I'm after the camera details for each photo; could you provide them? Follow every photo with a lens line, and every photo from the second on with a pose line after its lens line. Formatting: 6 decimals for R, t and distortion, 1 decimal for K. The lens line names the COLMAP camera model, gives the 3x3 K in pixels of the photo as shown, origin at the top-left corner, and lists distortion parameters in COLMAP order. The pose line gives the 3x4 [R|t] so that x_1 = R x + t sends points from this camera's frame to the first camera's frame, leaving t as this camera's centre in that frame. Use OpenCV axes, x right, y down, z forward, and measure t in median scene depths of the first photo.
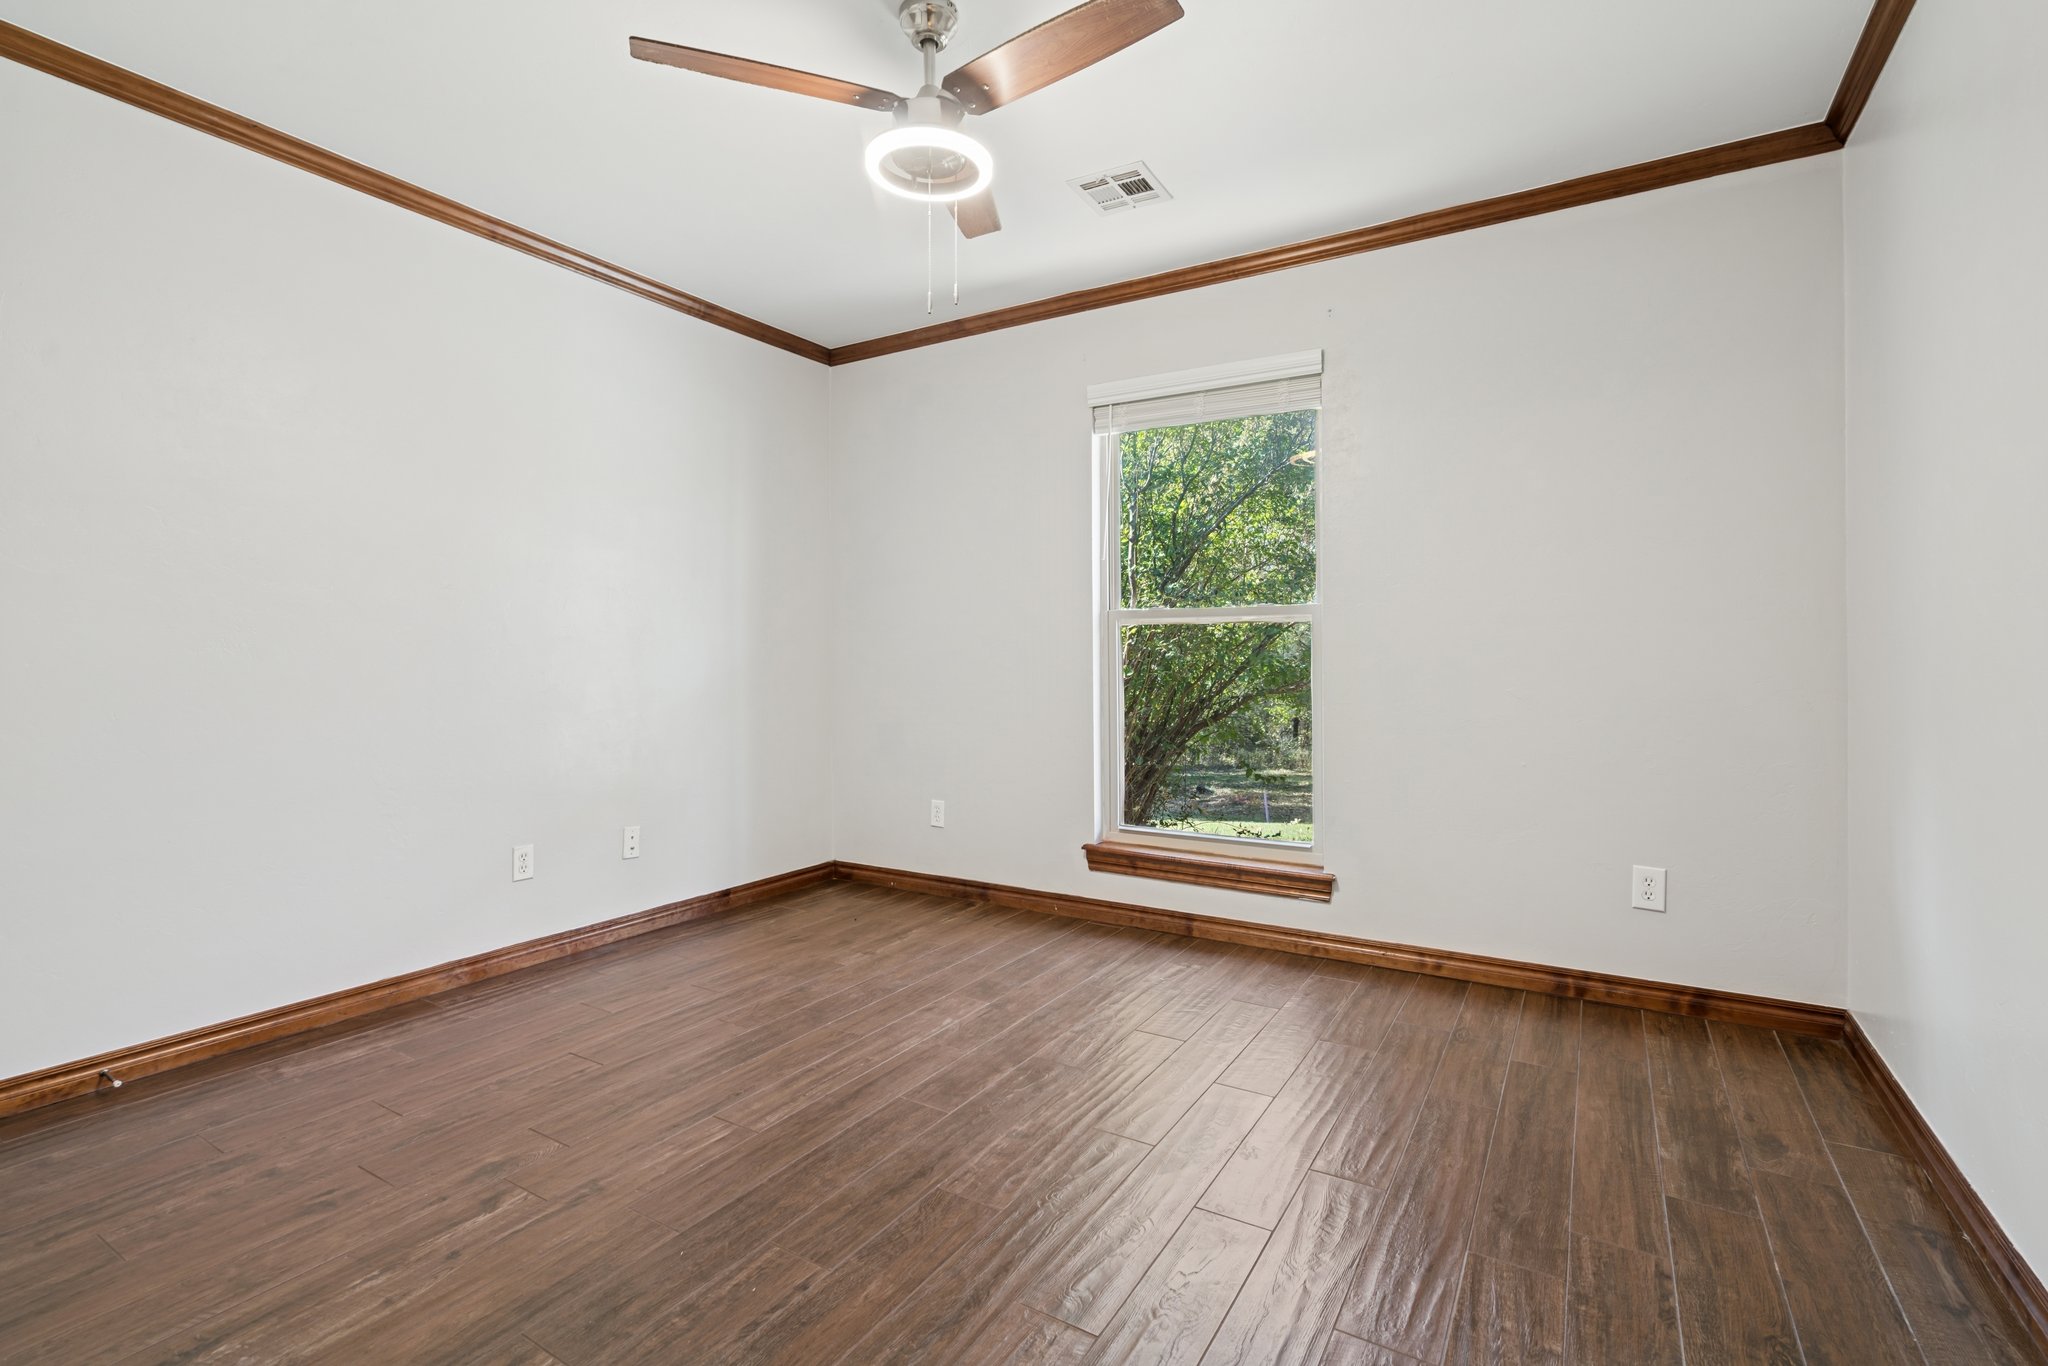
lens RADIAL K [[935.7, 0, 1036.1], [0, 935.7, 673.3], [0, 0, 1]] dist [-0.004680, 0.003045]
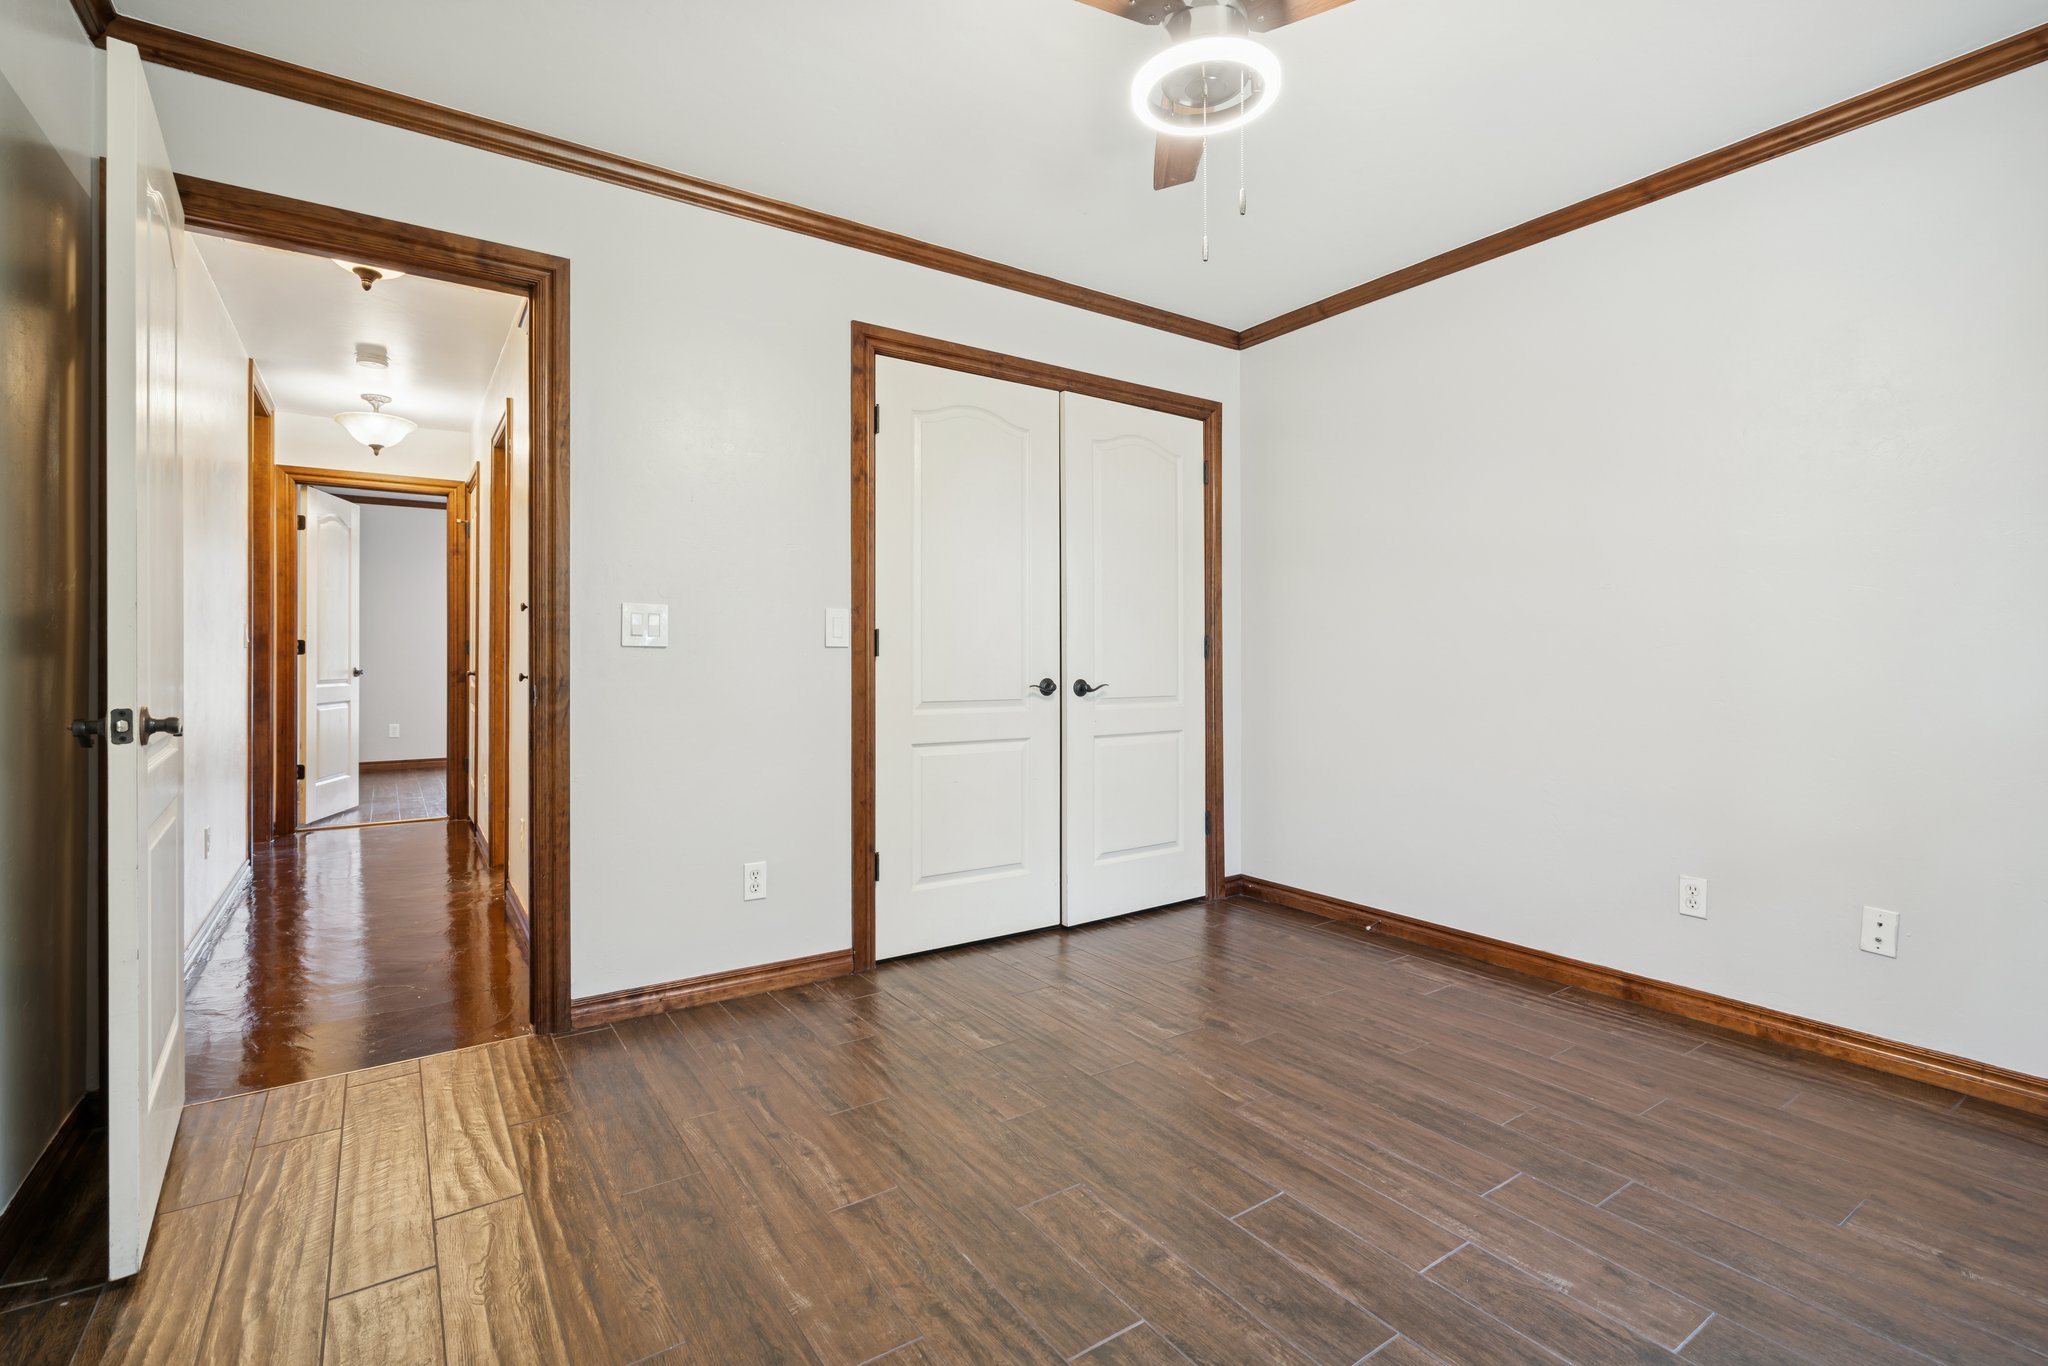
lens RADIAL K [[935.7, 0, 1022.7], [0, 935.7, 661.3], [0, 0, 1]] dist [-0.004680, 0.003045]
pose [[-0.414119, 0.006241, -0.910201, 0.604119], [-0.015147, 0.999791, 0.013747, -0.020291], [0.910096, 0.019479, -0.413938, 0.974453]]
